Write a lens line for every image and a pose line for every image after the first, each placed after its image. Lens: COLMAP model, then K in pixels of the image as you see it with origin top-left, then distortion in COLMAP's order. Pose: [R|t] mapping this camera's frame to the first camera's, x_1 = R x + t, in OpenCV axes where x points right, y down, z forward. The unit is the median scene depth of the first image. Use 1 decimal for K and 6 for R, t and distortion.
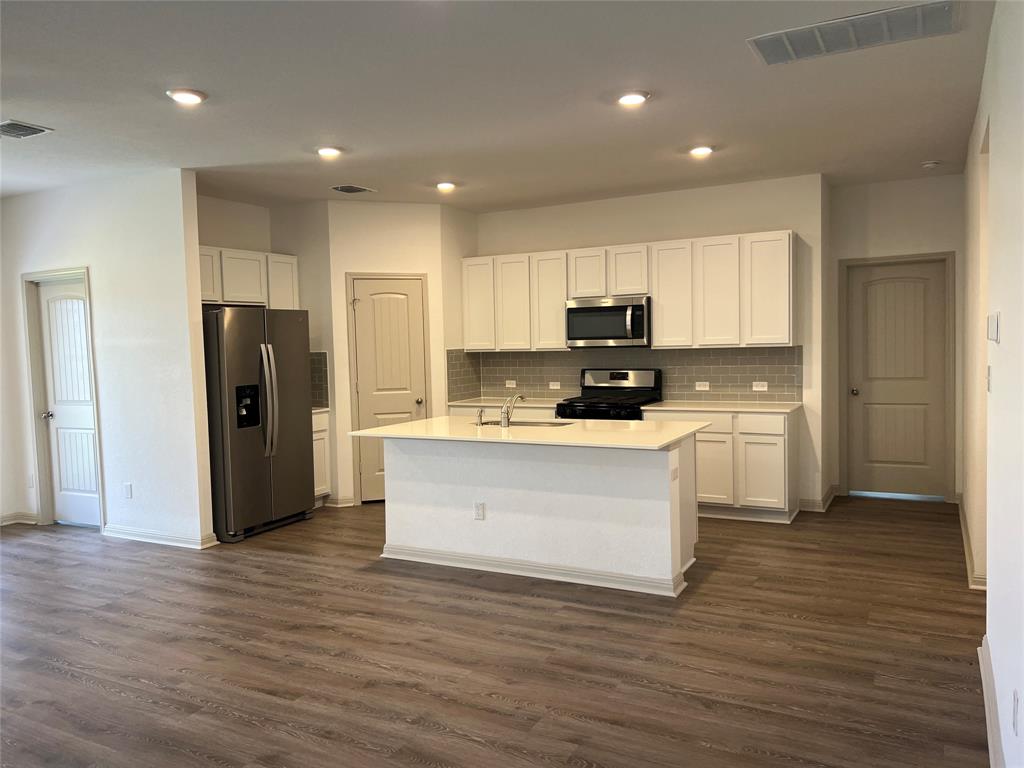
lens RADIAL K [[777.8, 0, 514.4], [0, 777.8, 379.7], [0, 0, 1]] dist [0.070229, -0.073494]
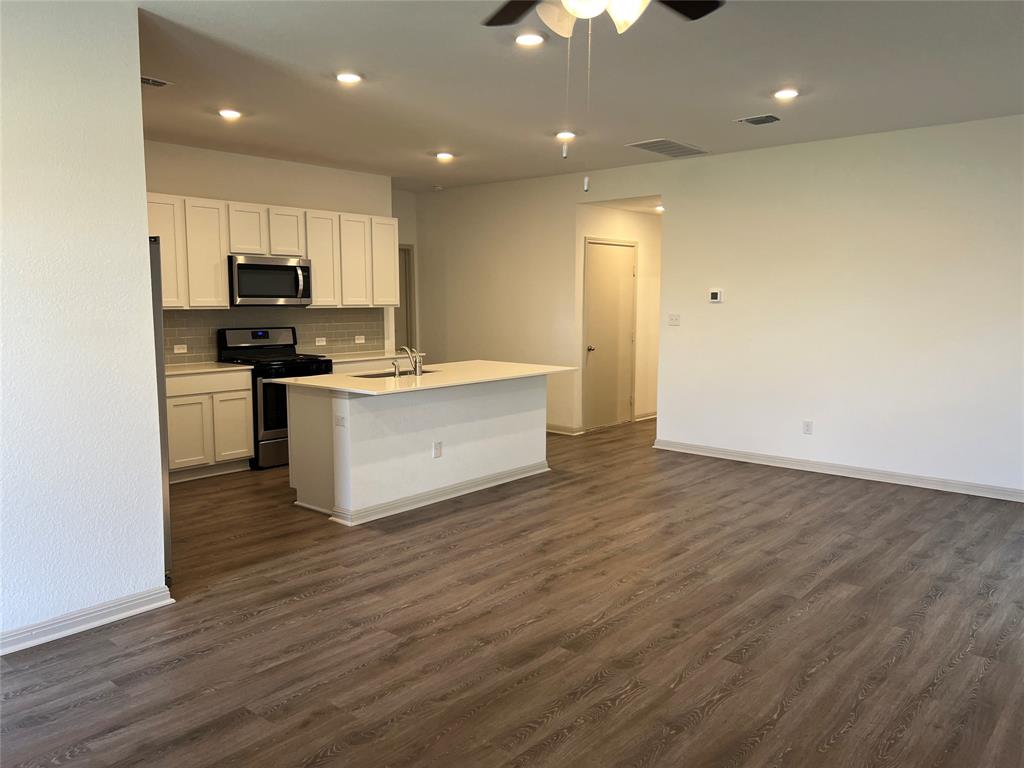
lens RADIAL K [[777.8, 0, 513.9], [0, 777.8, 373.3], [0, 0, 1]] dist [0.070229, -0.073494]
pose [[0.210015, -0.069038, 0.975258, -1.169609], [0.046338, 0.997086, 0.060604, -0.002314], [-0.976599, 0.032464, 0.212602, 0.694842]]
